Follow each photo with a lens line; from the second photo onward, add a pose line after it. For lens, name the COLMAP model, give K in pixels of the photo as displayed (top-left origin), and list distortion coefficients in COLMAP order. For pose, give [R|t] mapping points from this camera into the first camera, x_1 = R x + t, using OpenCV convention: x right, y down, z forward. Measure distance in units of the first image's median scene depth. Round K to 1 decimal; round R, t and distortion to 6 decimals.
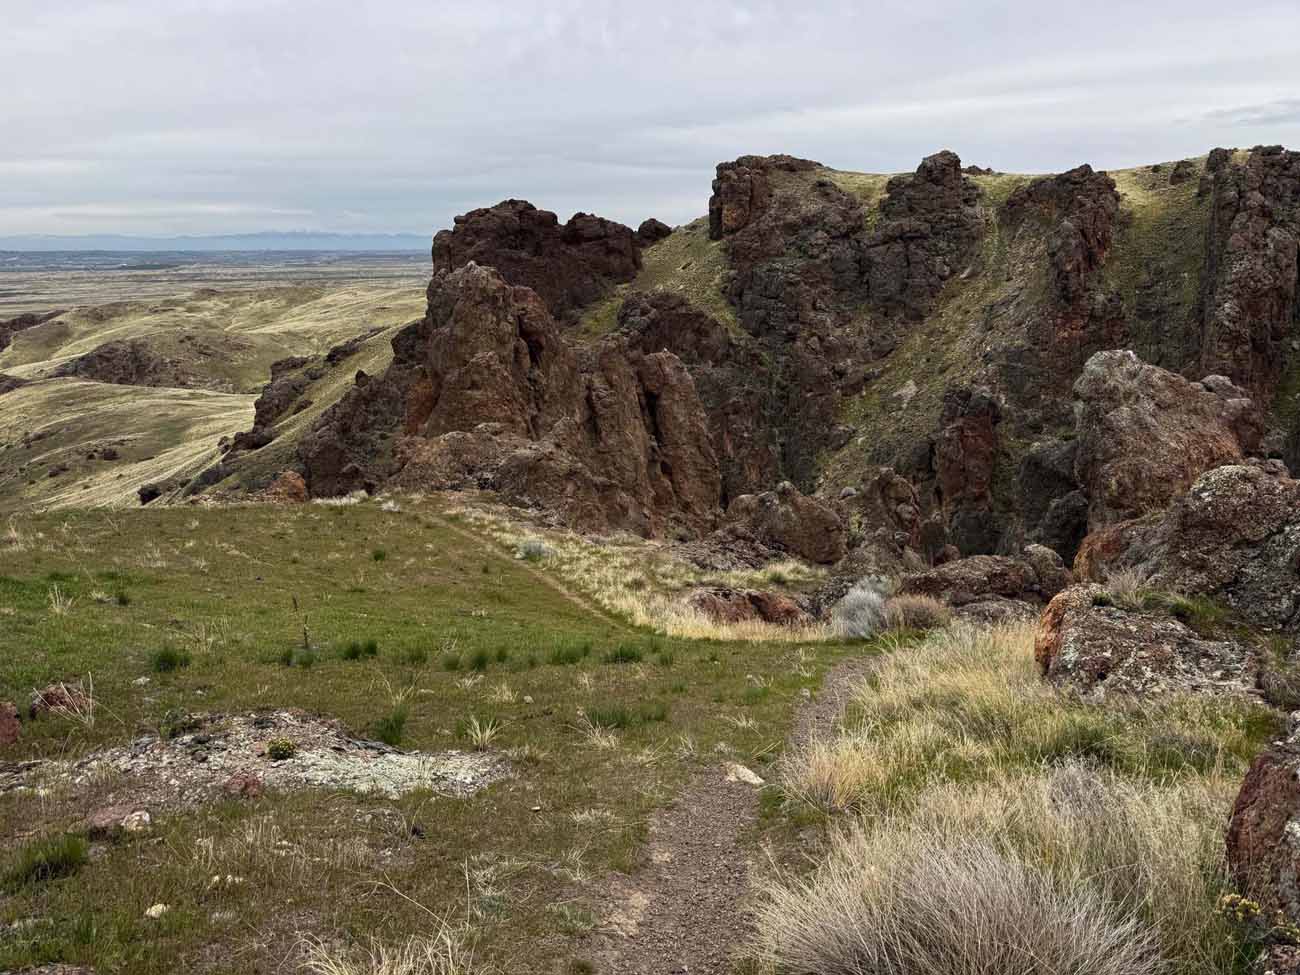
lens RADIAL K [[901.8, 0, 655.1], [0, 901.8, 495.1], [0, 0, 1]] dist [0.052359, -0.070455]
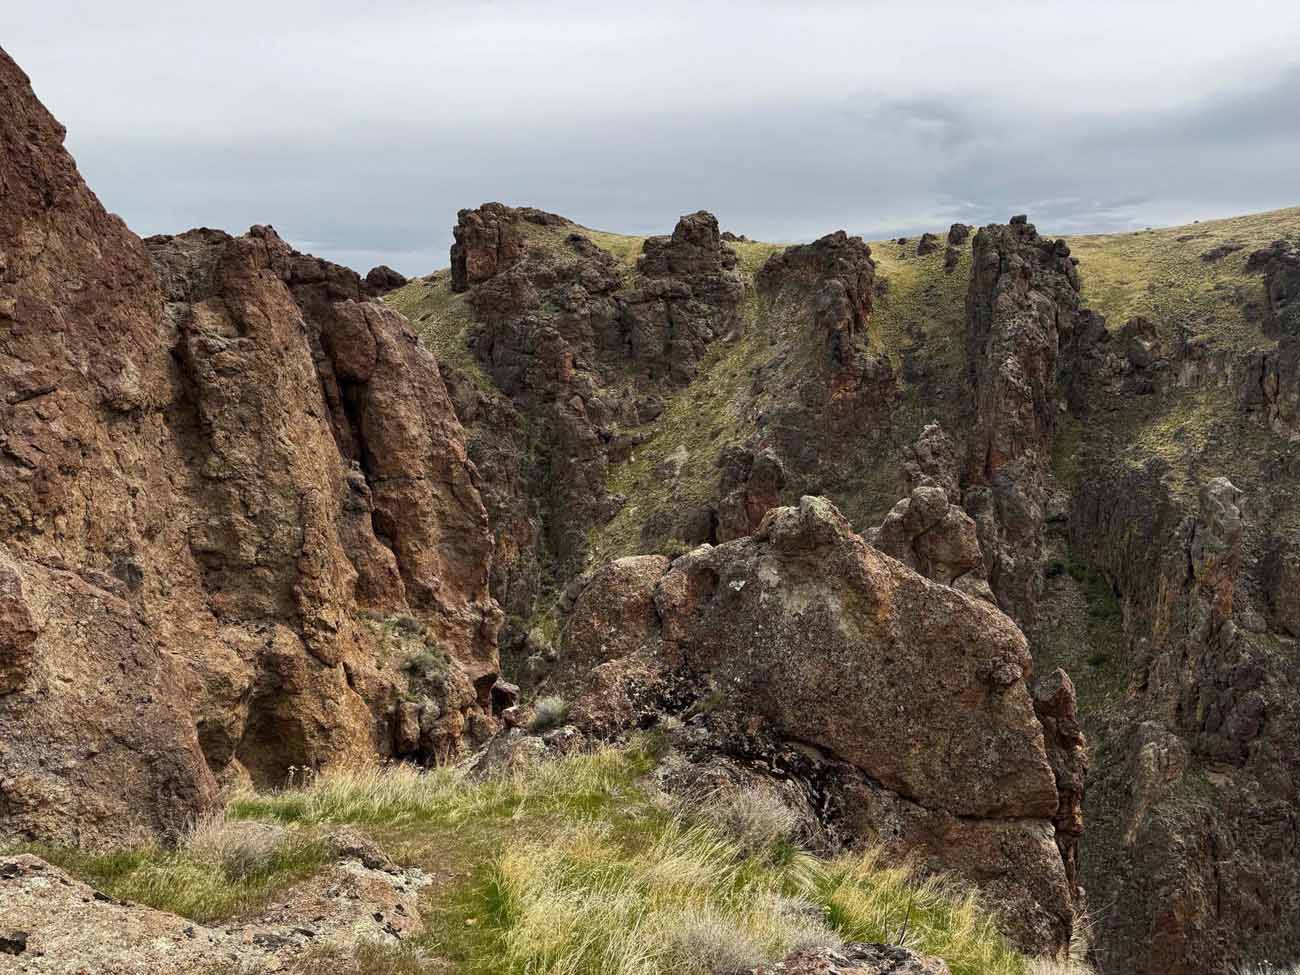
lens RADIAL K [[901.8, 0, 659.3], [0, 901.8, 504.7], [0, 0, 1]] dist [0.052359, -0.070455]
pose [[0.959964, -0.009558, 0.279960, 0.006721], [0.031946, 0.996633, -0.075514, 0.001166], [-0.278296, 0.081434, 0.957037, 0.170852]]
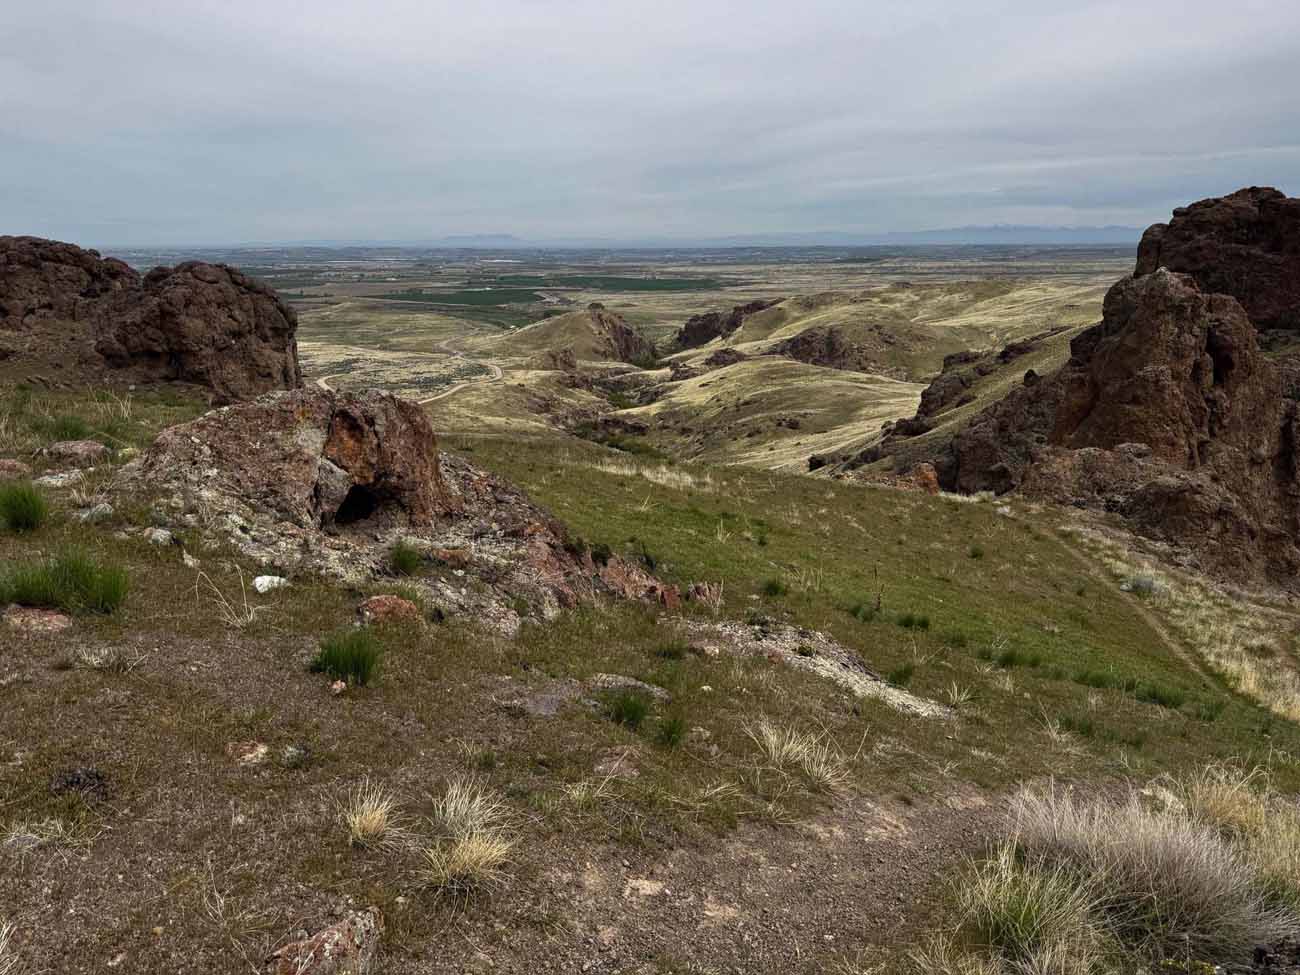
lens RADIAL K [[901.8, 0, 646.5], [0, 901.8, 499.3], [0, 0, 1]] dist [0.052359, -0.070455]
pose [[0.753765, 0.178208, -0.632519, 0.007307], [-0.171782, 0.982493, 0.072102, -0.000784], [0.634294, 0.054307, 0.771182, -0.008521]]
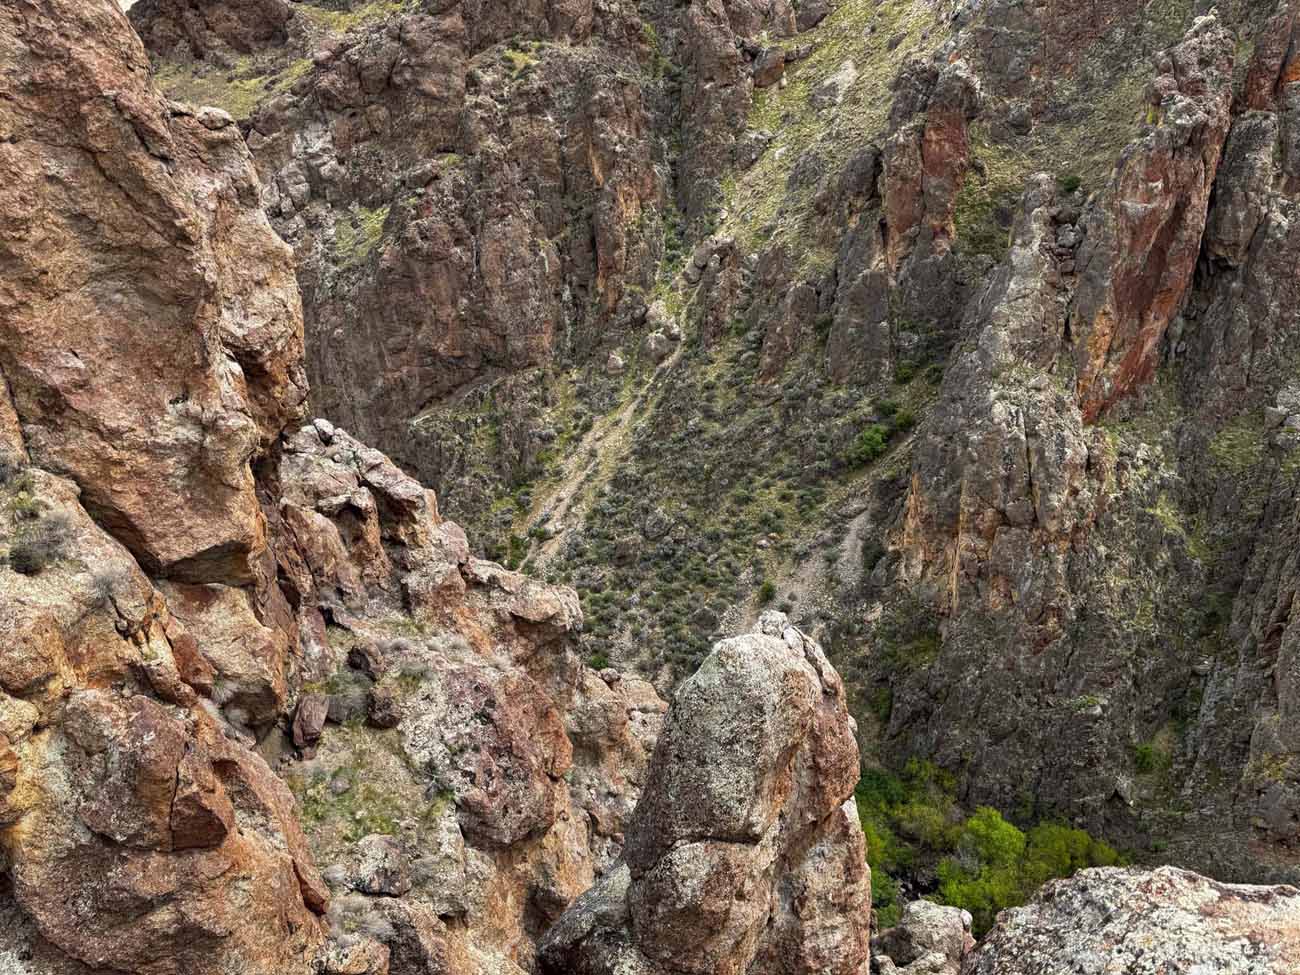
lens RADIAL K [[901.8, 0, 639.9], [0, 901.8, 514.4], [0, 0, 1]] dist [0.052359, -0.070455]
pose [[0.996657, -0.052375, 0.062706, 0.066991], [0.030952, 0.952336, 0.303476, -0.011126], [-0.075611, -0.300520, 0.950774, 0.273222]]
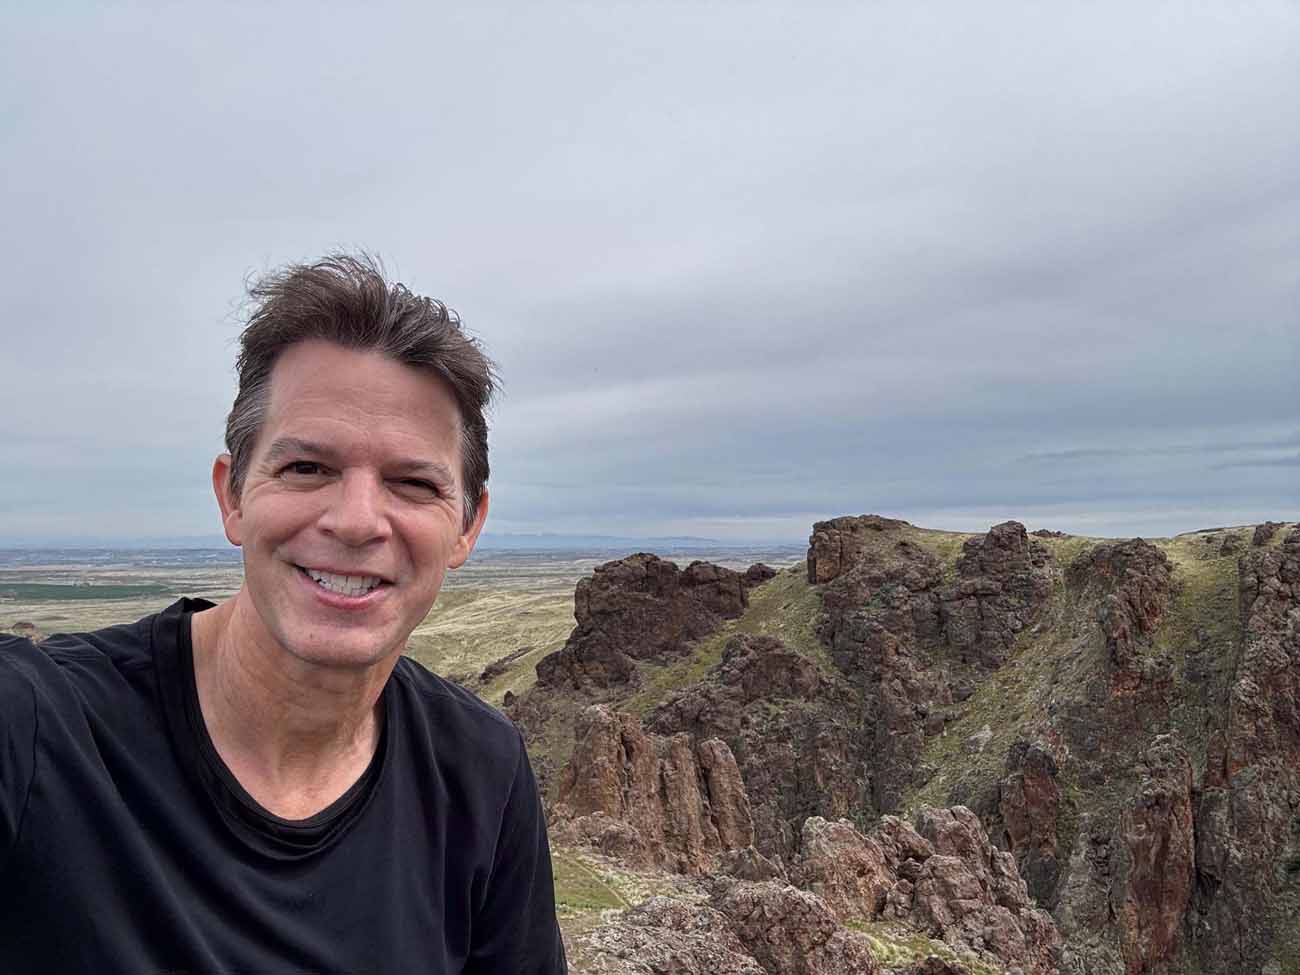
lens RADIAL K [[886.5, 0, 628.5], [0, 886.5, 496.3], [0, 0, 1]] dist [0.061807, -0.084534]
pose [[0.985339, 0.002621, -0.170588, 0.044210], [-0.057713, 0.946055, -0.318825, -0.020309], [0.160550, 0.323996, 0.932336, -0.217877]]
